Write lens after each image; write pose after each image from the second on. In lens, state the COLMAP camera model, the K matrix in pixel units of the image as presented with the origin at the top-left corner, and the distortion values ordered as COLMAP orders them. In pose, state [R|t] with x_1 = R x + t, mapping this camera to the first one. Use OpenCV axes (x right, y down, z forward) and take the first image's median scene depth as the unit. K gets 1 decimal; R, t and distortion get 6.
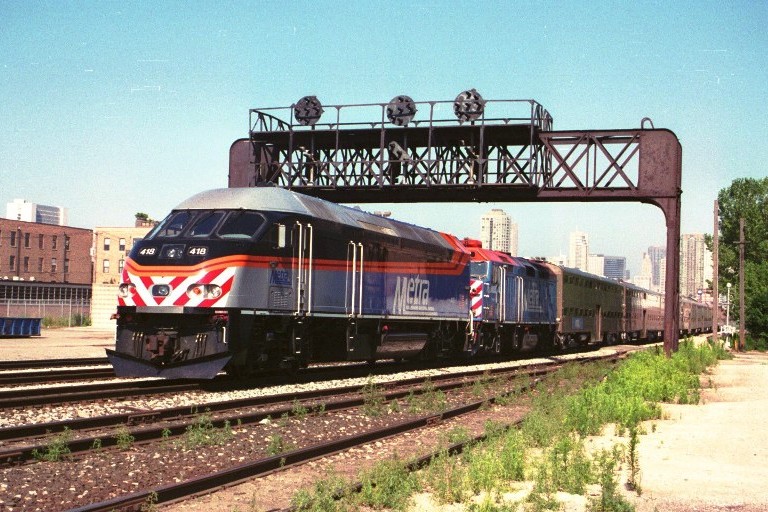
lens RADIAL K [[1207.8, 0, 384.8], [0, 1207.8, 238.7], [0, 0, 1]] dist [0.242004, 0.022189]
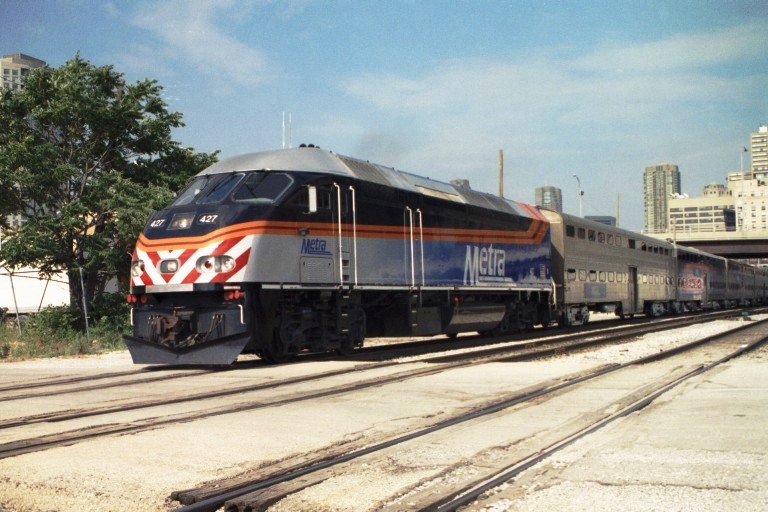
lens RADIAL K [[946.1, 0, 384.3], [0, 946.1, 277.0], [0, 0, 1]] dist [-0.073397, -0.002890]
pose [[0.990844, -0.055390, -0.123123, 0.047463], [0.060056, 0.997598, 0.034511, 0.034478], [0.120916, -0.041589, 0.991791, 0.335459]]
